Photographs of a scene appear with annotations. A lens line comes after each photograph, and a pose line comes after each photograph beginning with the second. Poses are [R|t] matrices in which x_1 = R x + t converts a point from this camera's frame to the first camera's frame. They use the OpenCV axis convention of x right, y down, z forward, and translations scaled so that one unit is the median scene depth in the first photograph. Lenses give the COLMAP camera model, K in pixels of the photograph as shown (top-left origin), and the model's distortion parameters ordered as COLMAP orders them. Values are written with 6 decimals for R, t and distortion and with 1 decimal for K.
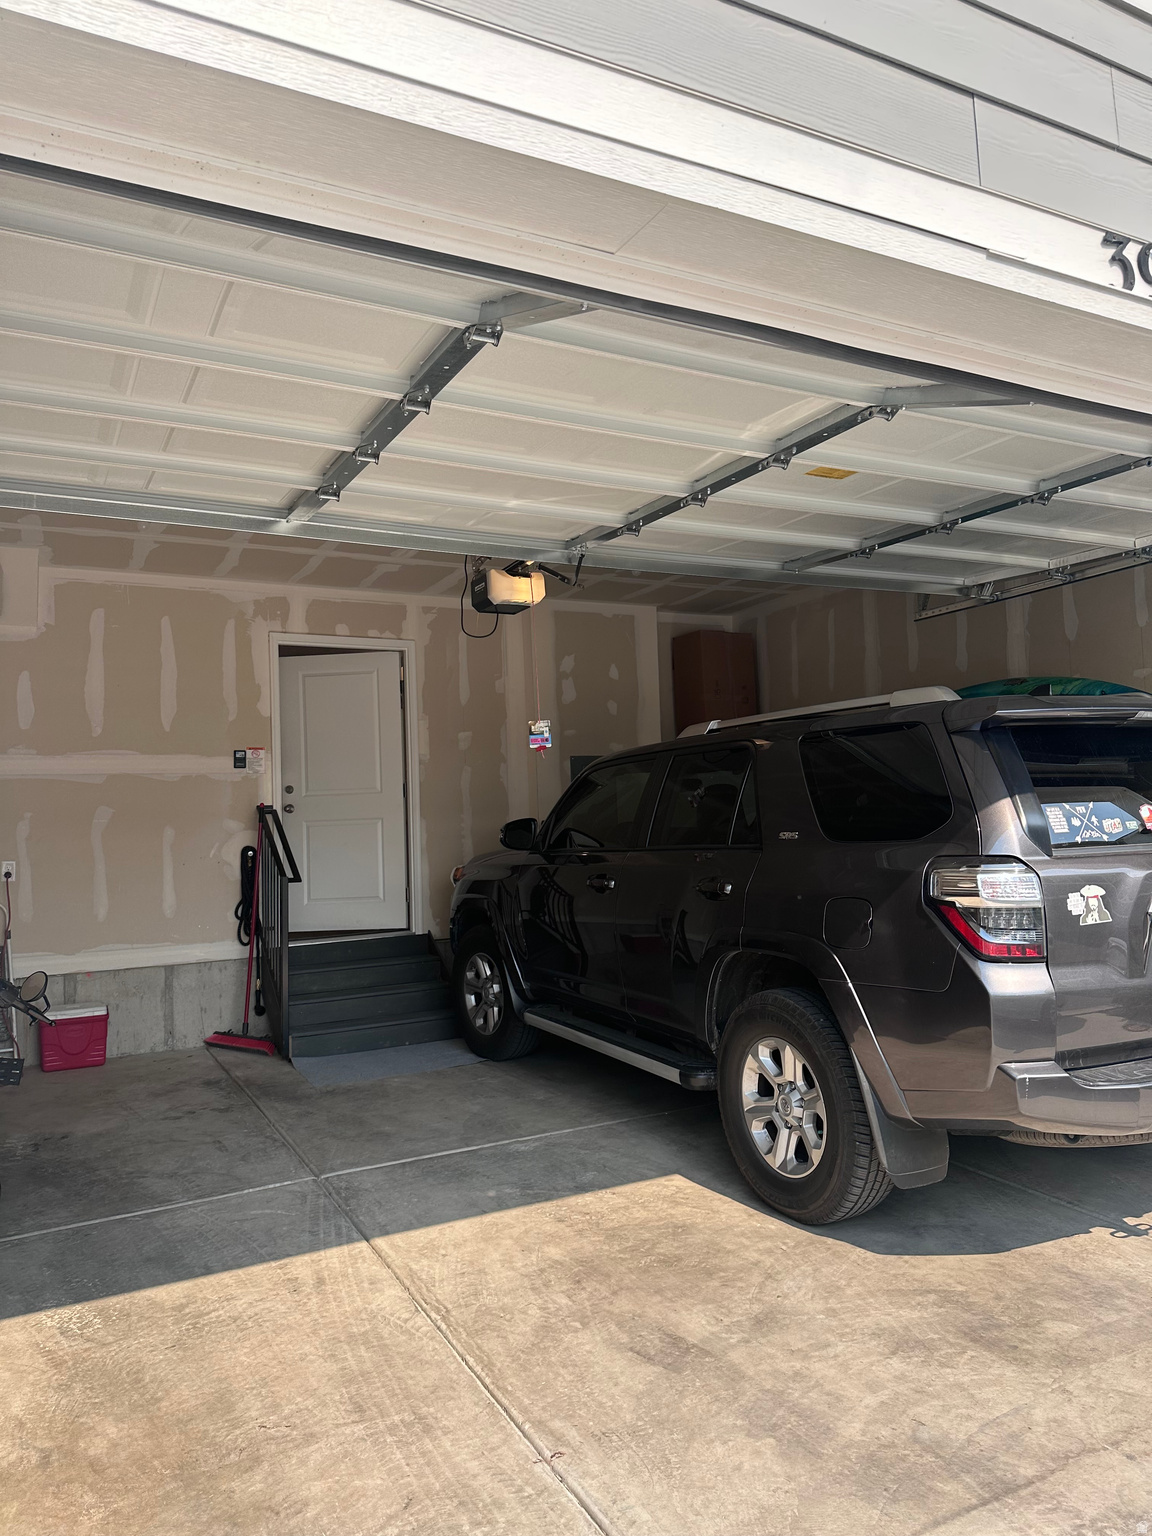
lens RADIAL K [[1072.1, 0, 579.6], [0, 1072.1, 802.5], [0, 0, 1]] dist [0.071233, -0.071562]
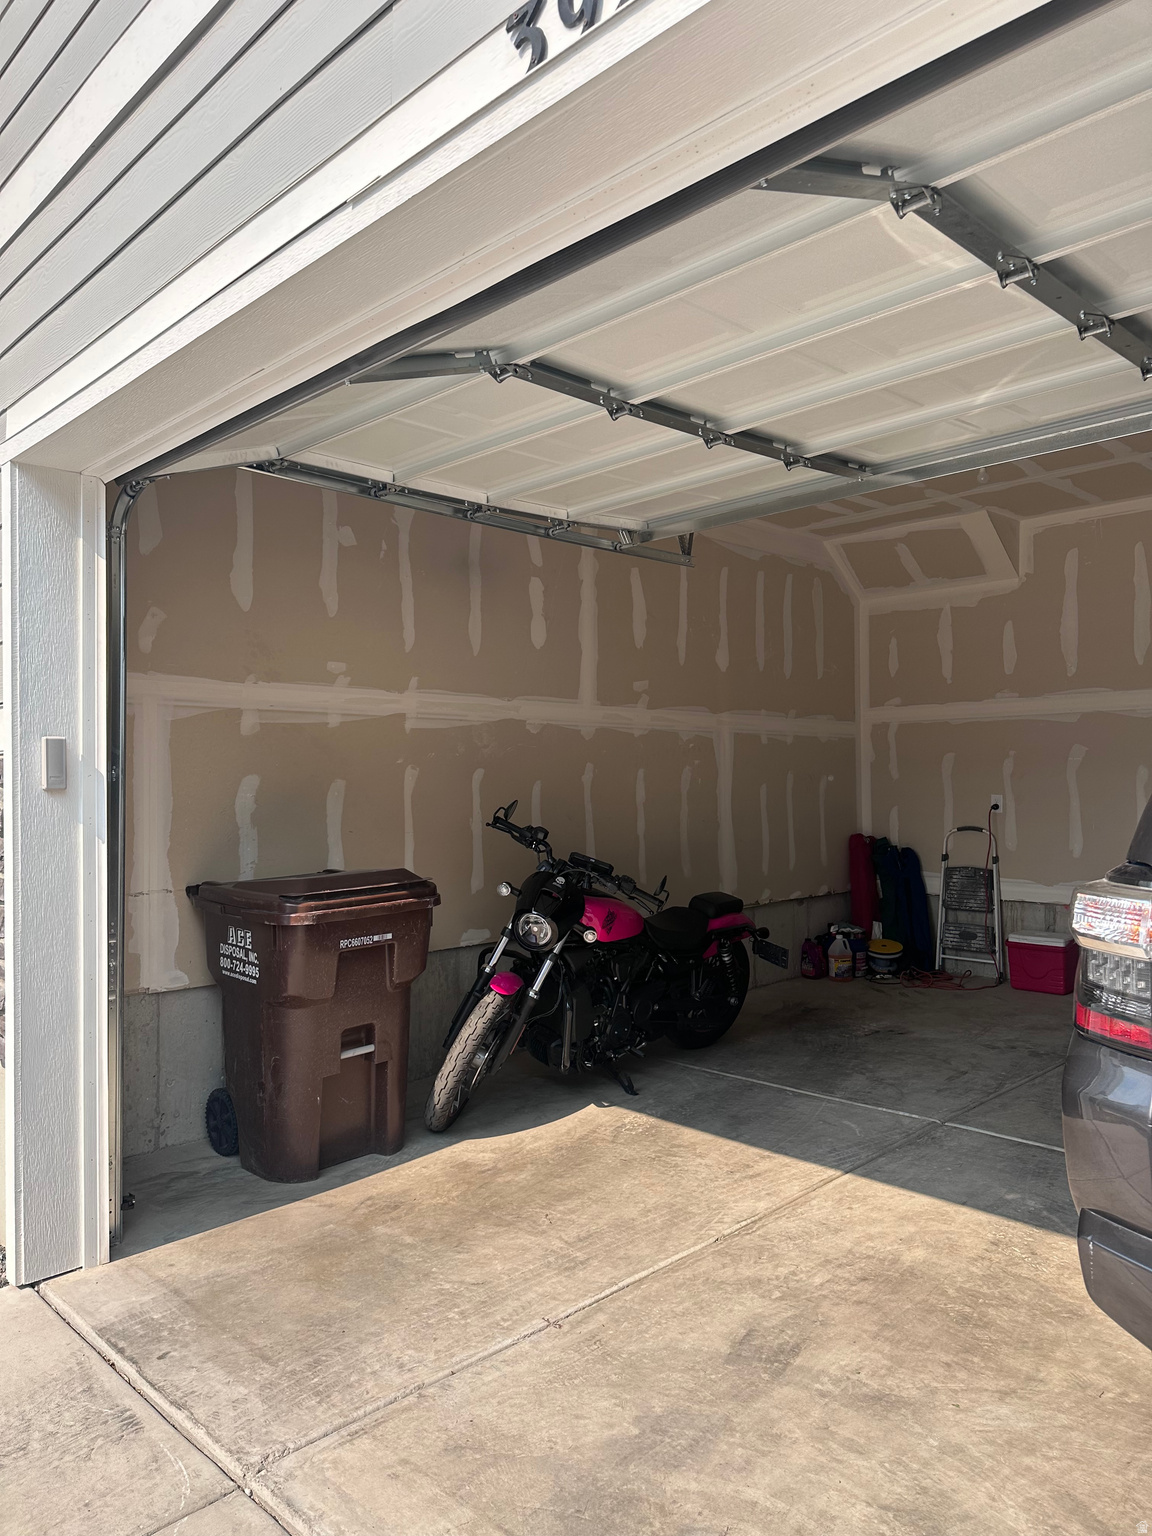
lens RADIAL K [[1072.1, 0, 584.6], [0, 1072.1, 776.2], [0, 0, 1]] dist [0.071233, -0.071562]
pose [[0.297659, 0.019823, -0.954467, 0.633702], [0.022264, 0.999368, 0.027699, -0.008504], [0.954413, -0.029495, 0.297029, 0.414088]]
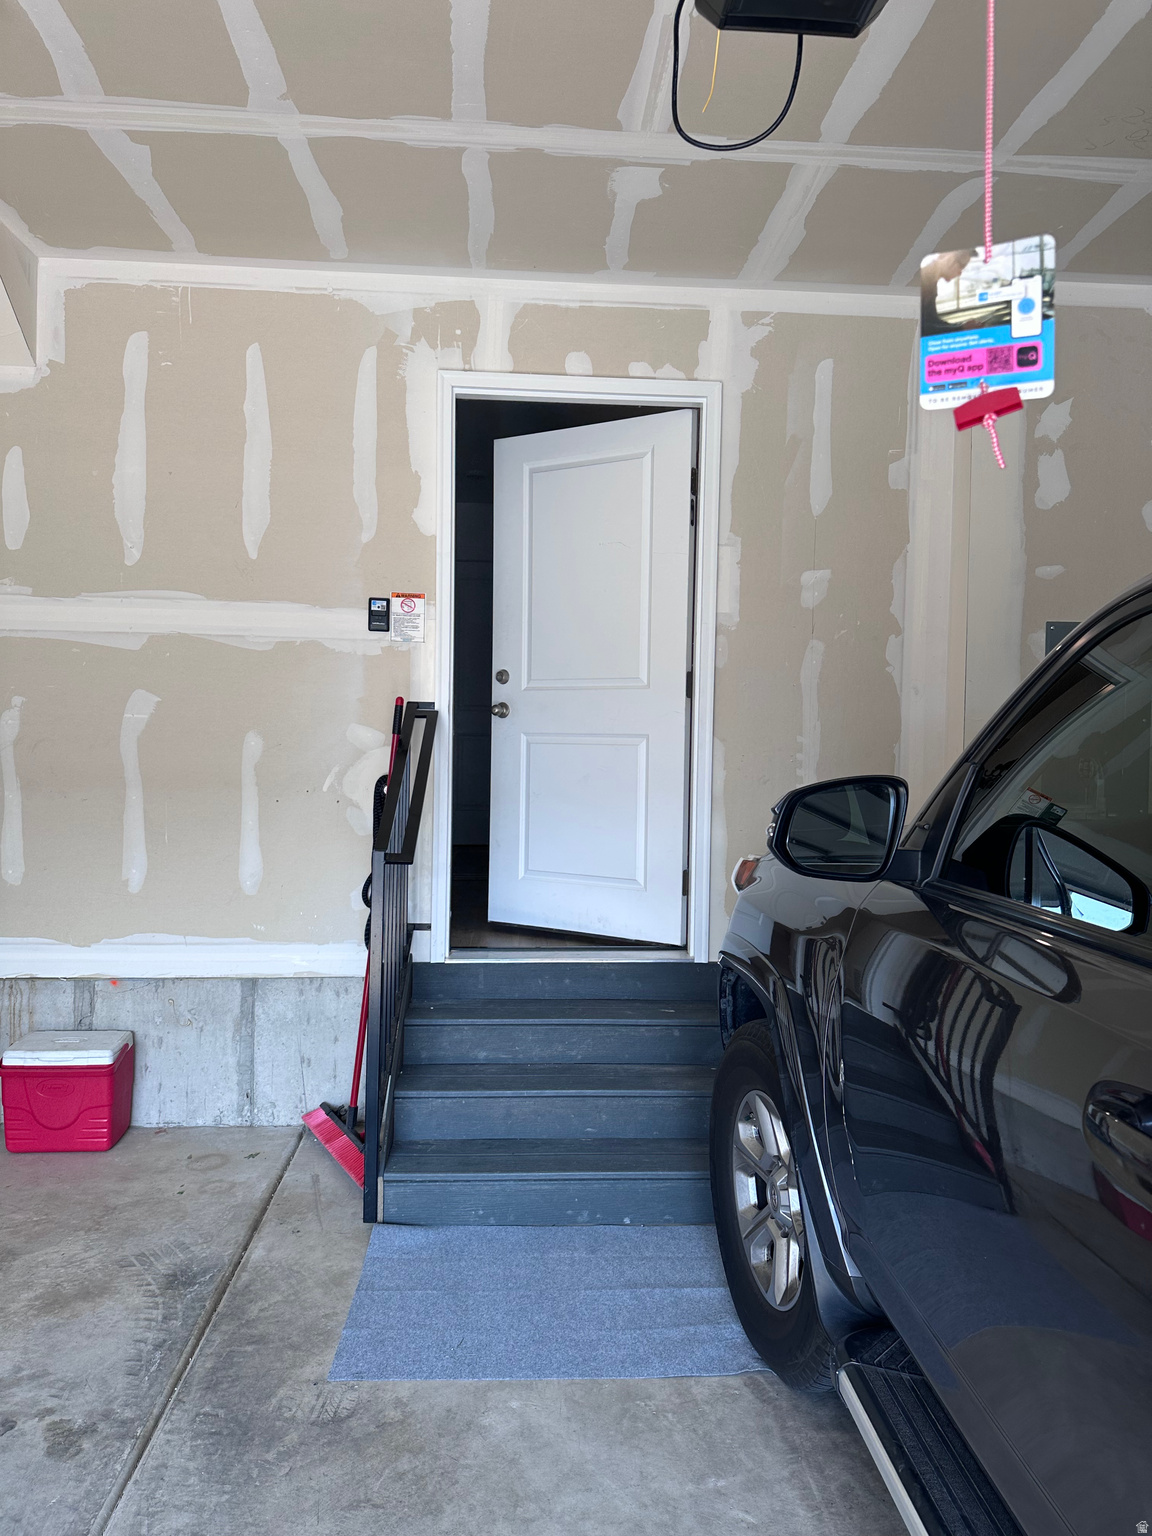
lens RADIAL K [[1072.1, 0, 581.9], [0, 1072.1, 767.8], [0, 0, 1]] dist [0.071233, -0.071562]
pose [[0.916485, 0.063905, -0.394931, -0.006432], [-0.041462, 0.997016, 0.065114, -0.004702], [0.397914, -0.043301, 0.916400, 0.922110]]
